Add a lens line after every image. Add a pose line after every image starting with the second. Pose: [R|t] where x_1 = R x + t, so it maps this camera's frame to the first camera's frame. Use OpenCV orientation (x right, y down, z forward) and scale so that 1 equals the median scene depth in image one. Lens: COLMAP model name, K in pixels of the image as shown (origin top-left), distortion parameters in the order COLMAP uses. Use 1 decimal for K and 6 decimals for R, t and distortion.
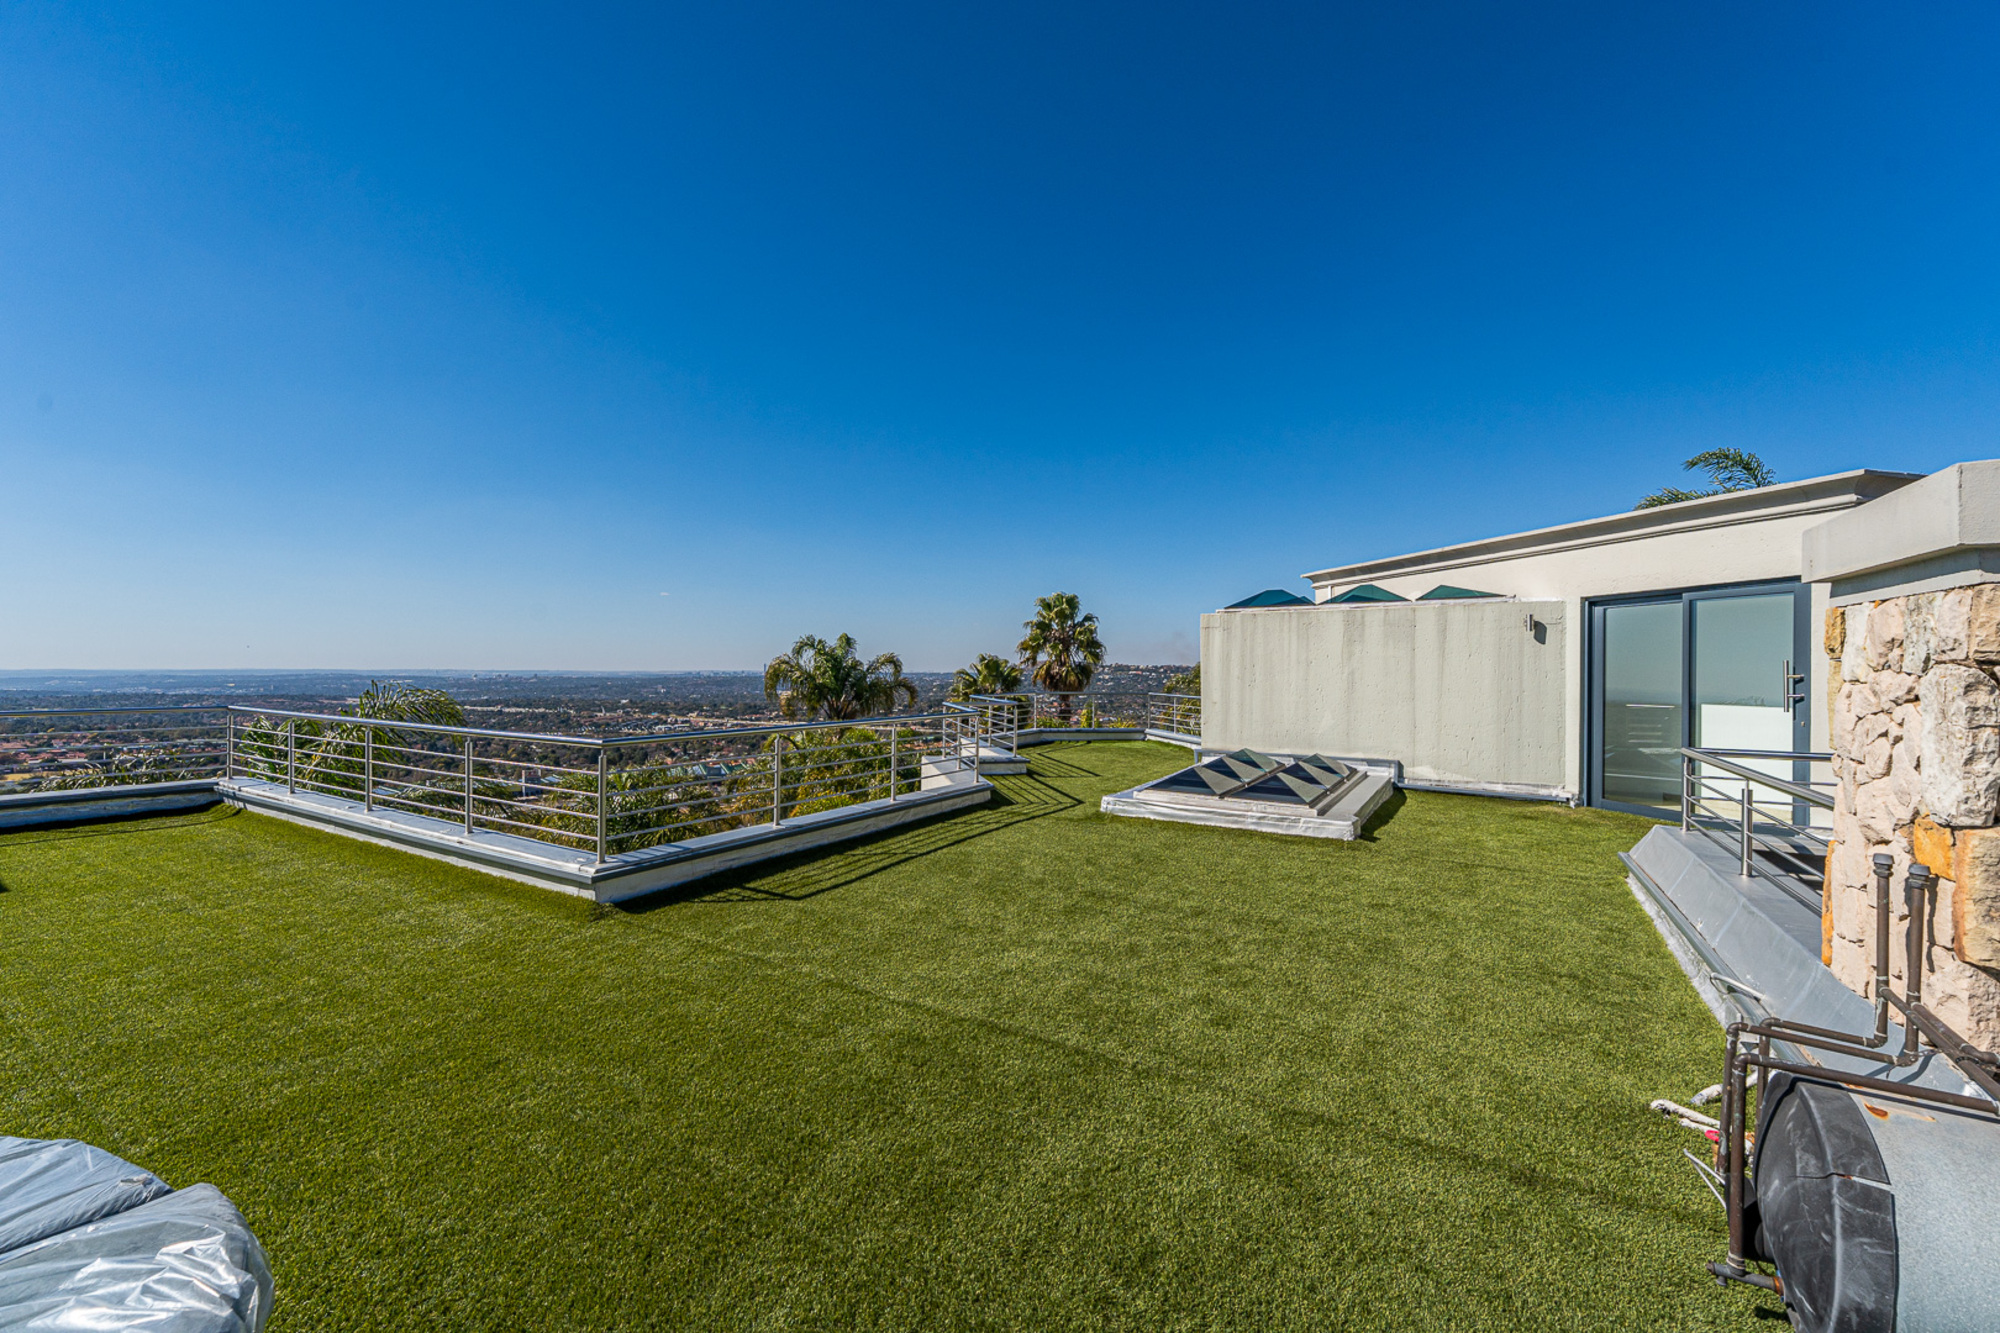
lens RADIAL K [[792.1, 0, 995.6], [0, 792.1, 669.8], [0, 0, 1]] dist [-0.000620, -0.000474]
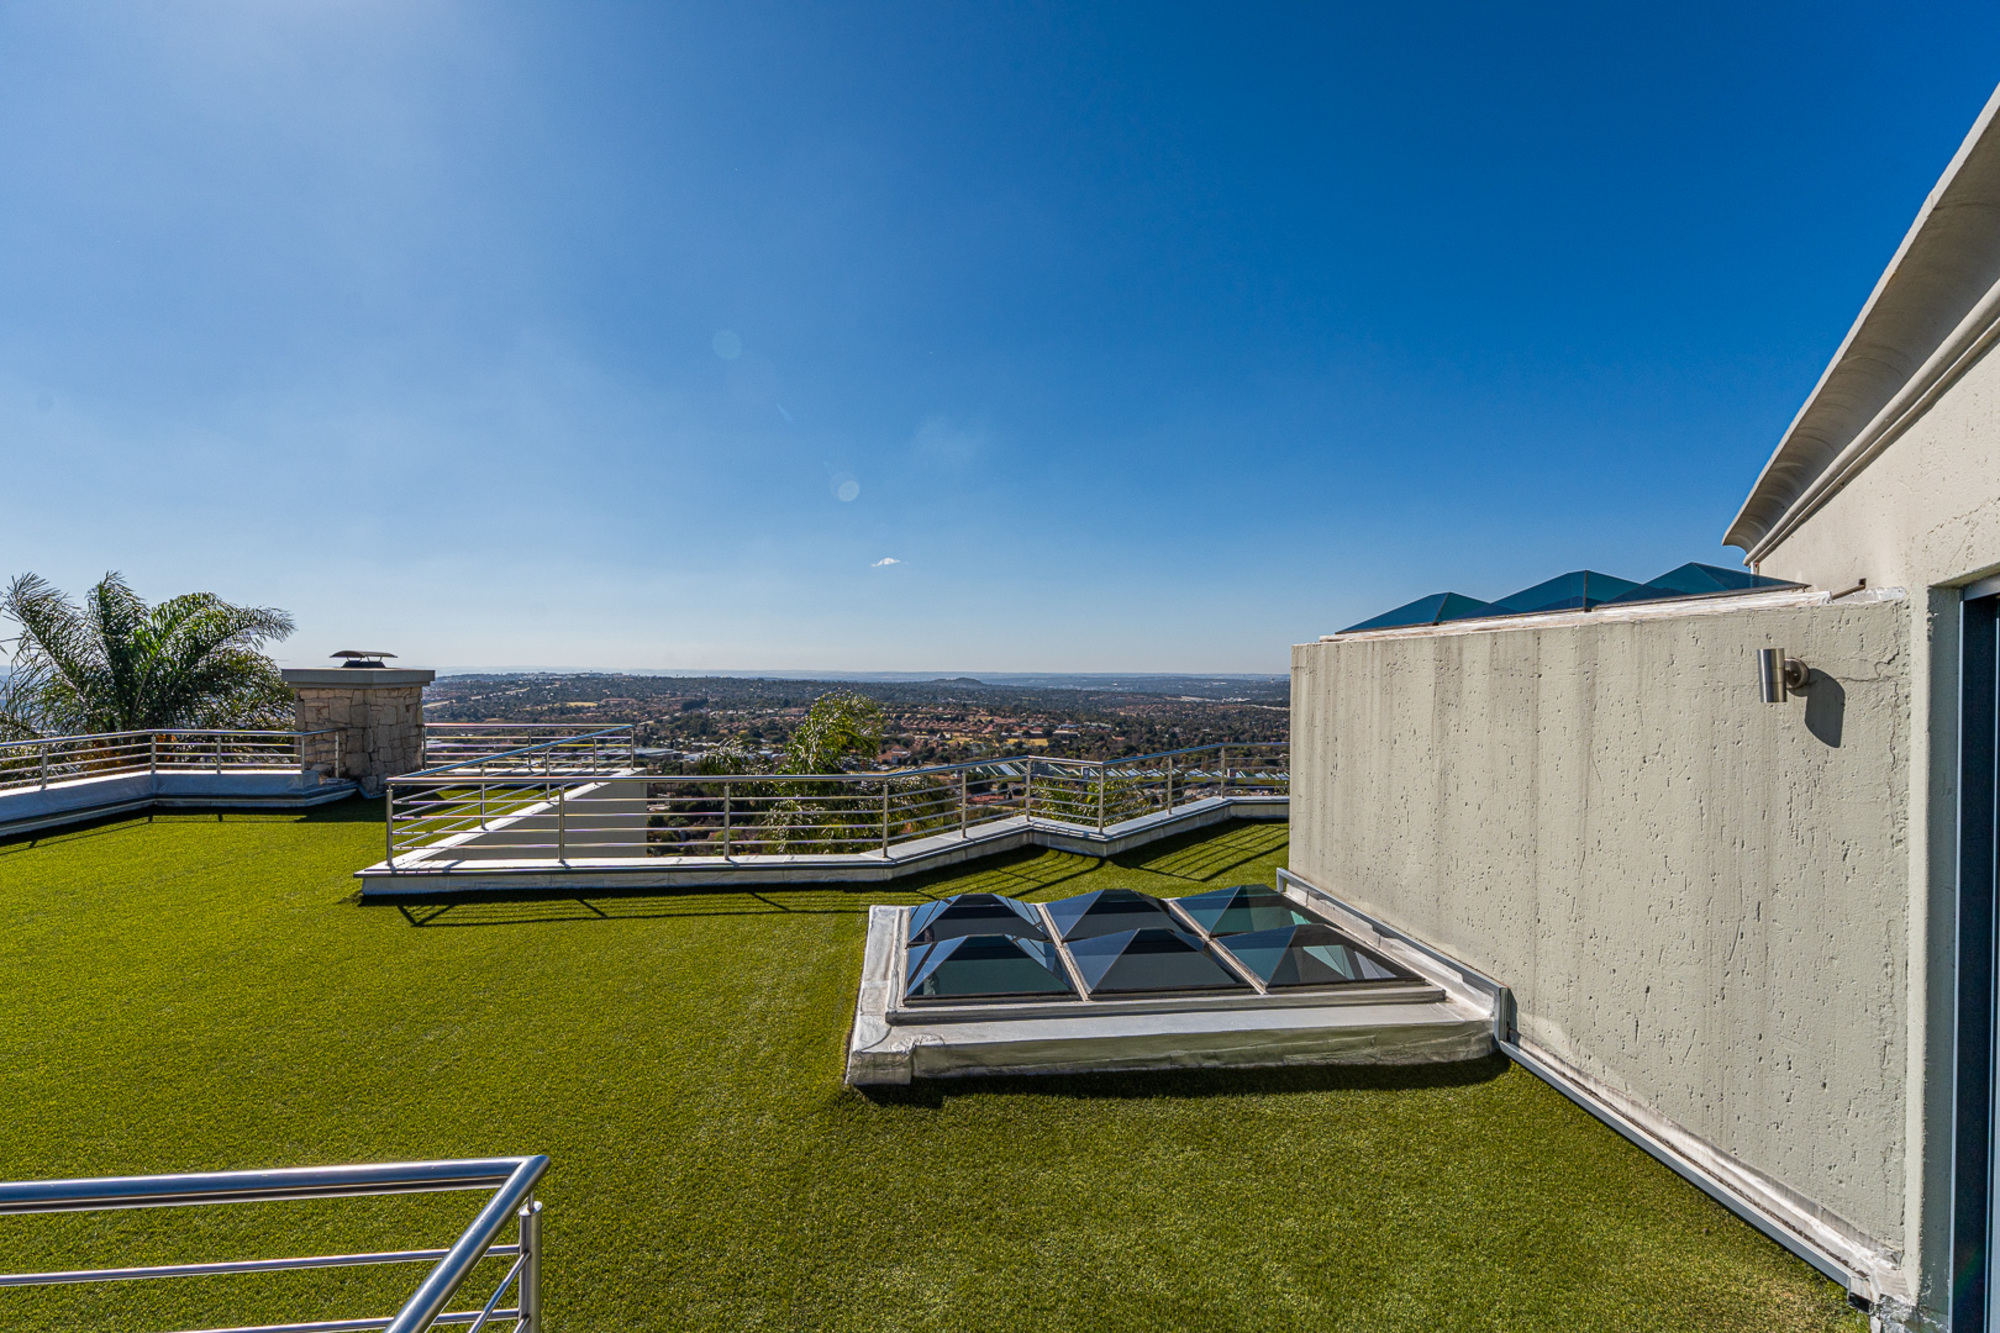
lens RADIAL K [[792.1, 0, 995.6], [0, 792.1, 669.8], [0, 0, 1]] dist [-0.000620, -0.000474]
pose [[0.611707, -0.001136, -0.791084, 0.687554], [-0.003710, 0.999984, -0.004304, -0.055540], [0.791076, 0.005568, 0.611693, 0.526785]]
